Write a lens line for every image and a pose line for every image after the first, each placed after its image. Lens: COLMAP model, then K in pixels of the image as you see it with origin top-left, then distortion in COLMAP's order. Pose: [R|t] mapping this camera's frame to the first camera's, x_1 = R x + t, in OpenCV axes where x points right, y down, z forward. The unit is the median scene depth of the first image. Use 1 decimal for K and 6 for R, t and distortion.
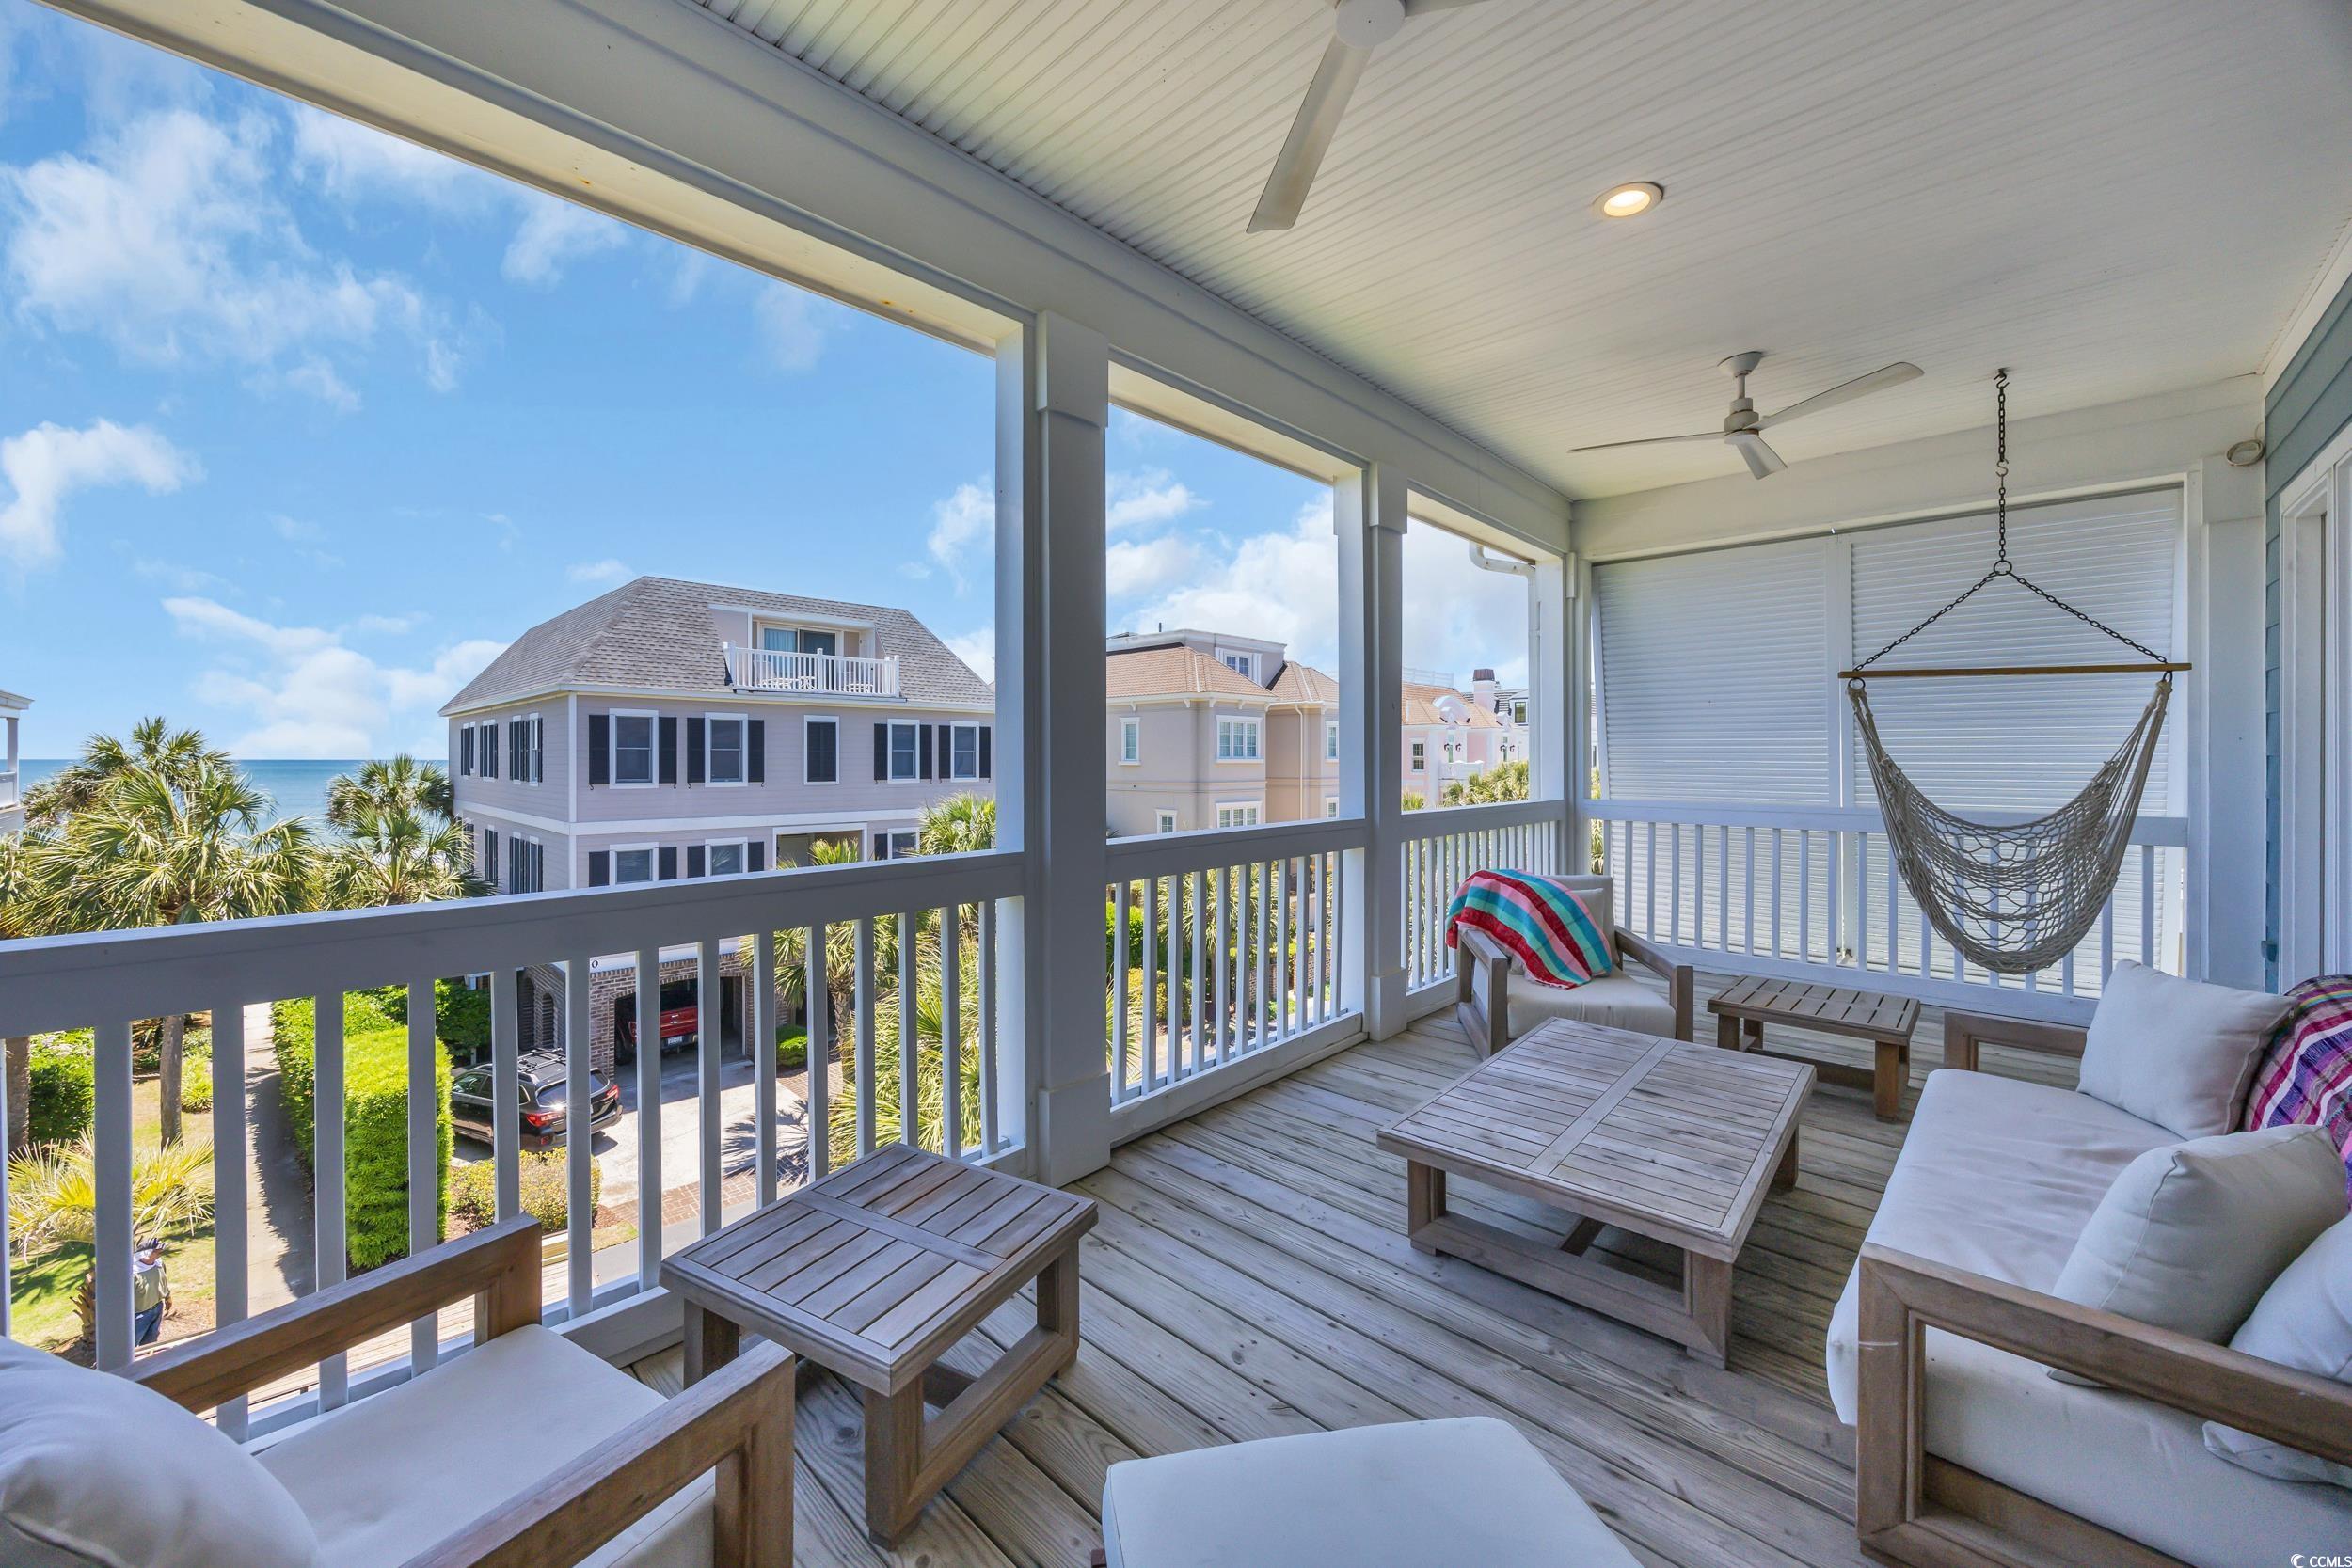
lens RADIAL K [[905.2, 0, 1170.0], [0, 905.2, 766.6], [0, 0, 1]] dist [-0.001780, -0.000378]
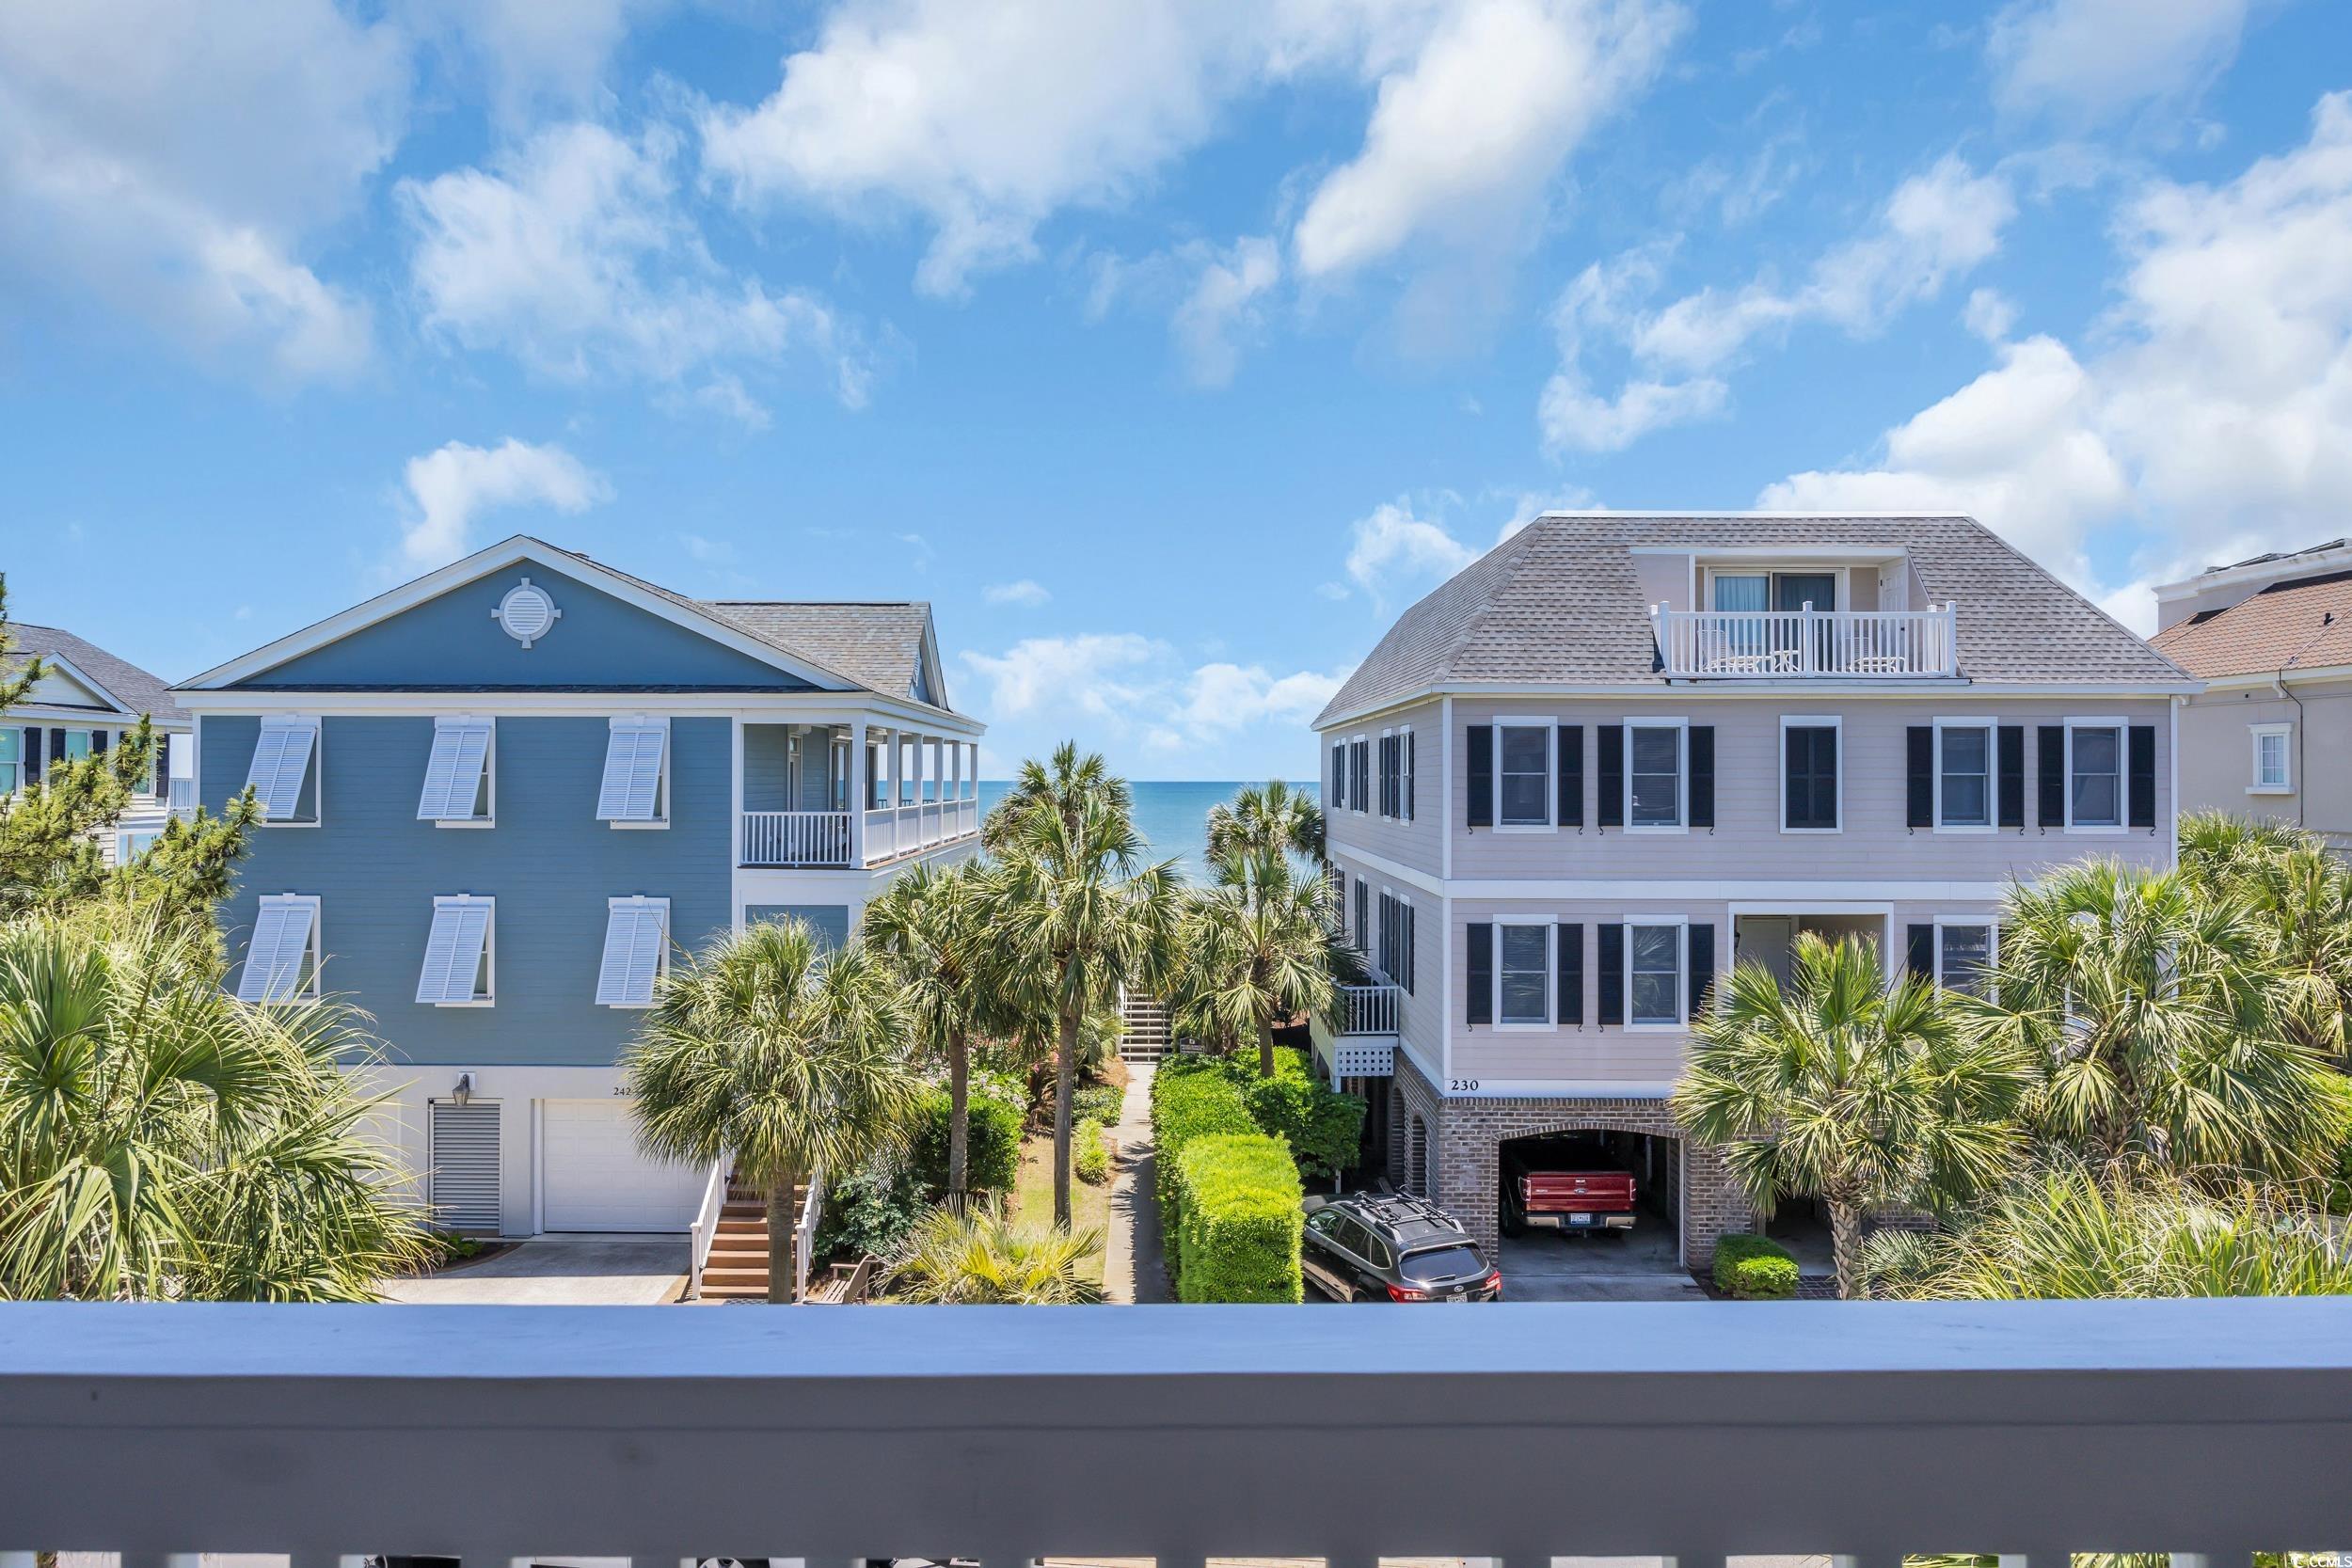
lens RADIAL K [[1373.4, 0, 1168.0], [0, 1373.4, 768.6], [0, 0, 1]] dist [-0.013538, 0.002657]
pose [[0.689790, -0.003619, -0.724000, -0.033533], [-0.004533, 0.999946, -0.009317, -0.012856], [0.723995, 0.009708, 0.689737, 0.096874]]
